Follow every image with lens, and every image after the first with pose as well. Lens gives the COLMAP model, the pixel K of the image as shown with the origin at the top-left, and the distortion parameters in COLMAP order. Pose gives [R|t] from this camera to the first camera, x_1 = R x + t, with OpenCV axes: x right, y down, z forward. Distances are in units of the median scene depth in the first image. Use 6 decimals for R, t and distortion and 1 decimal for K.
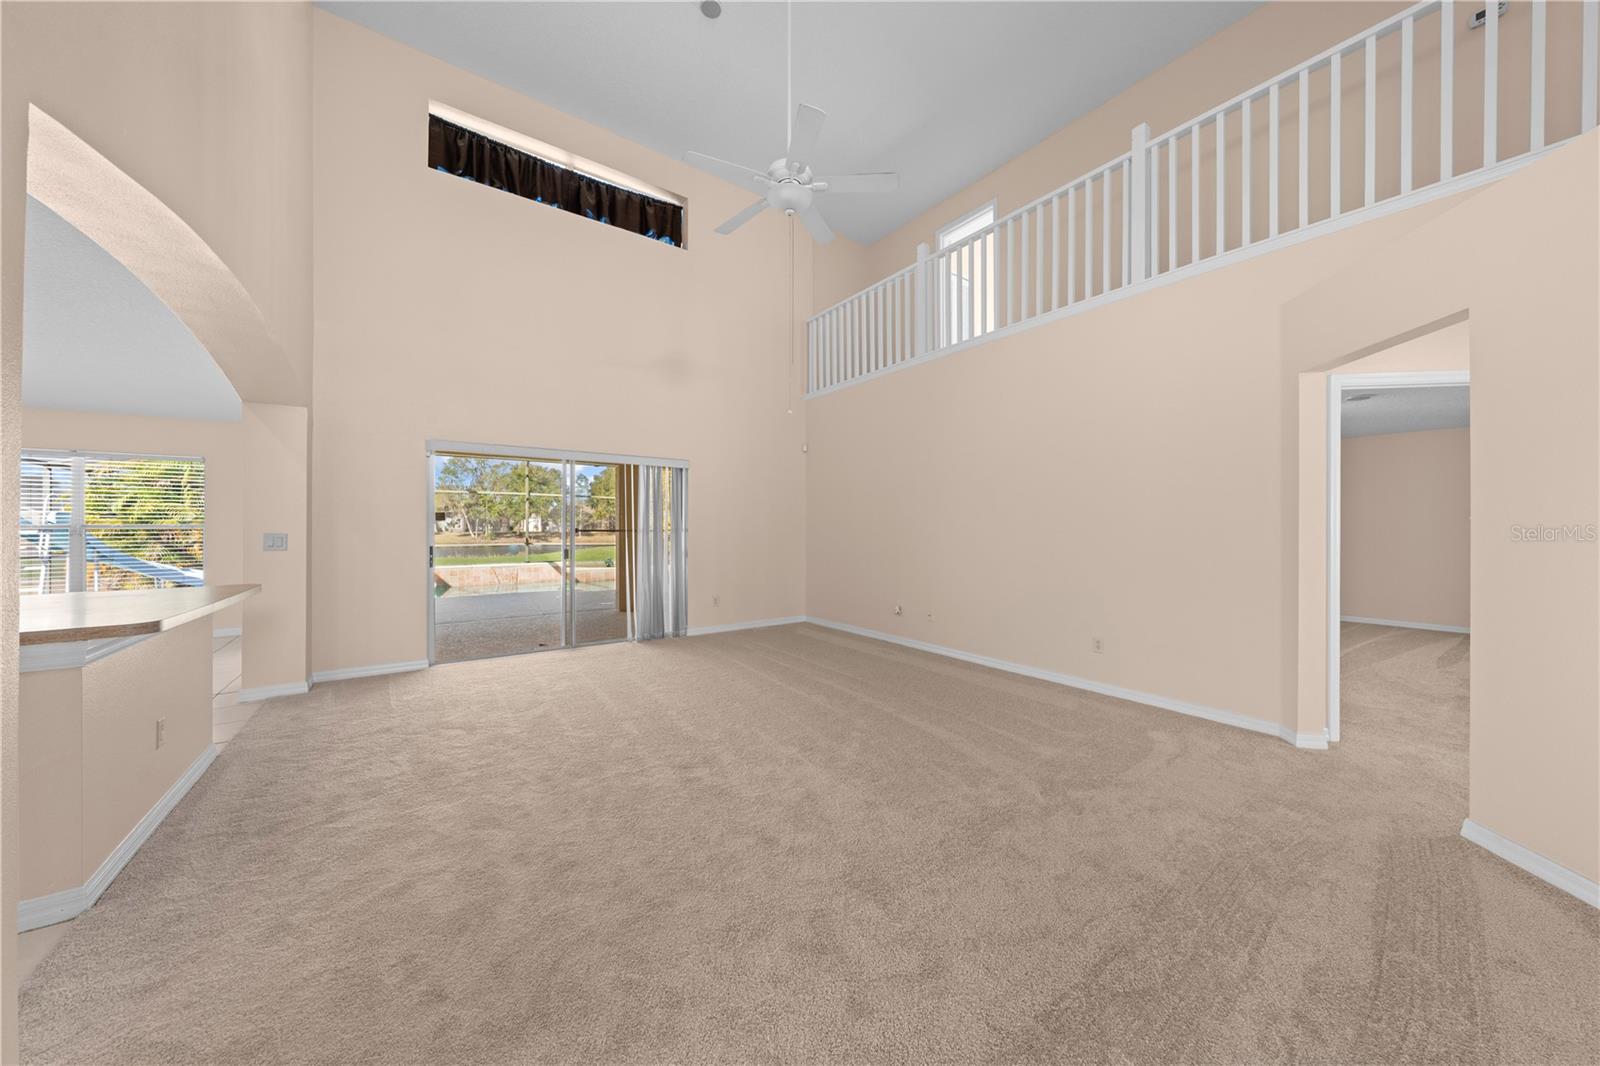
lens RADIAL K [[549.3, 0, 798.0], [0, 549.3, 520.2], [0, 0, 1]] dist [-0.000181, 0.000010]
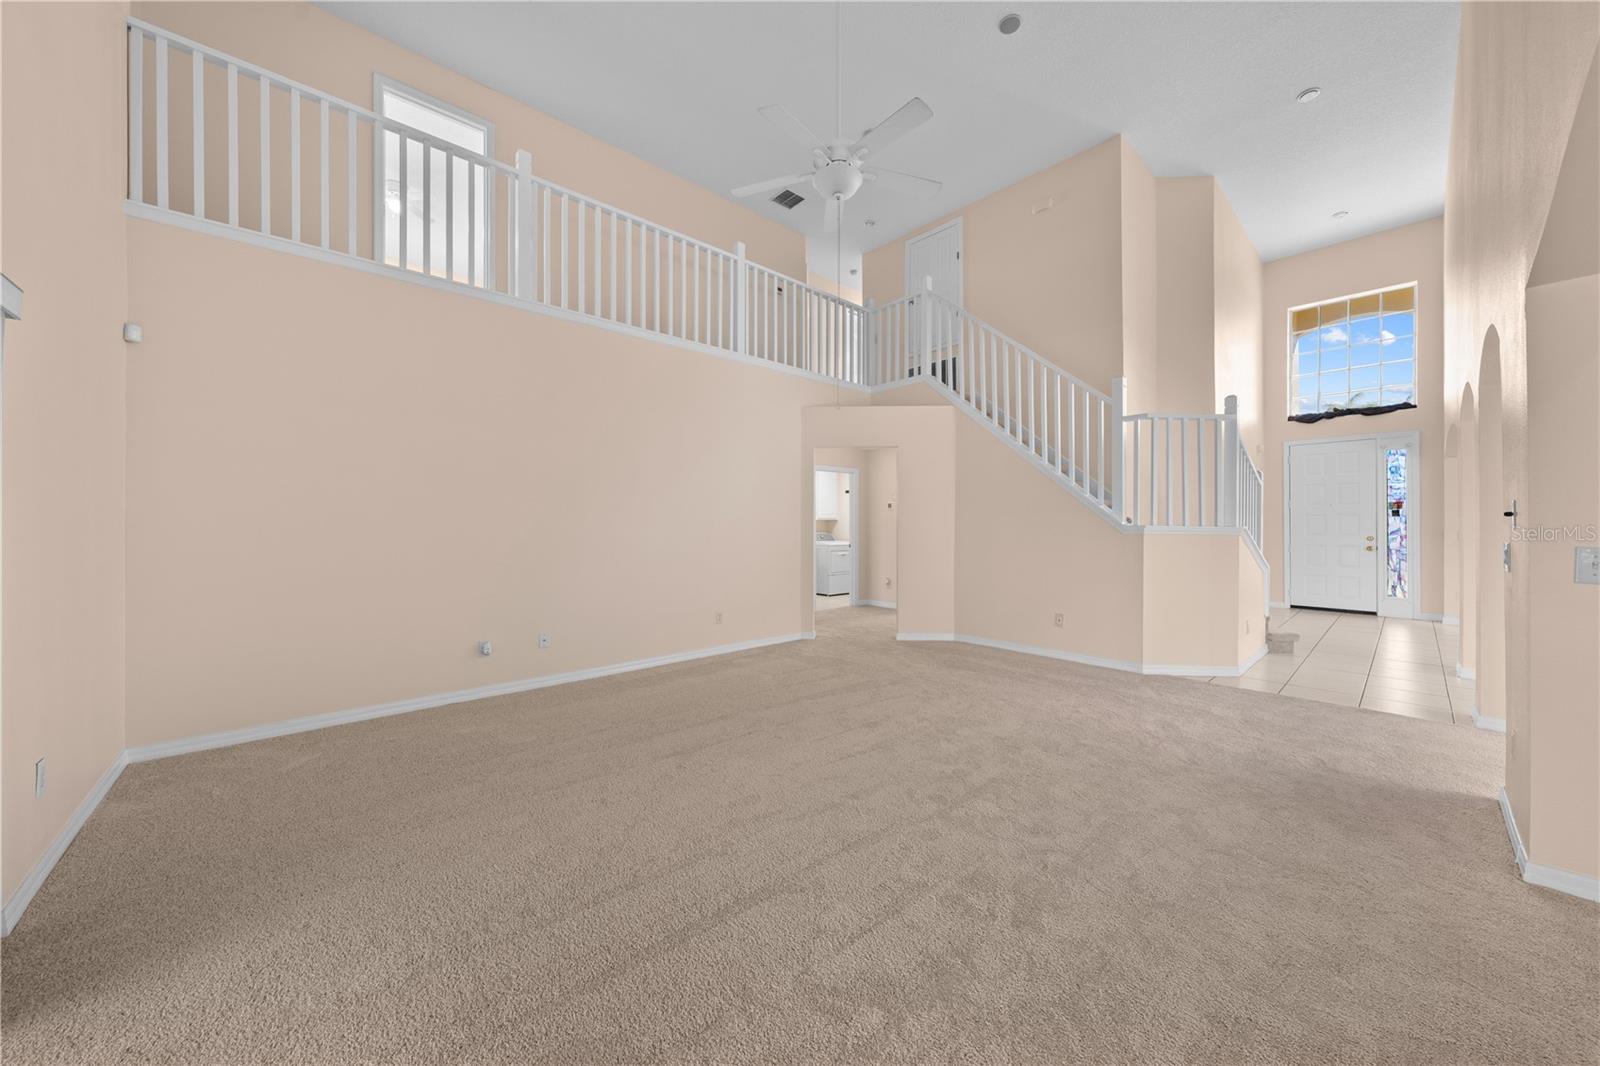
lens RADIAL K [[553.5, 0, 794.7], [0, 553.5, 538.3], [0, 0, 1]] dist [-0.000310, -0.000018]
pose [[-0.099159, -0.000653, 0.995071, -0.155230], [0.004605, 0.999989, 0.001116, 0.008125], [-0.995061, 0.004693, -0.099155, 0.192310]]
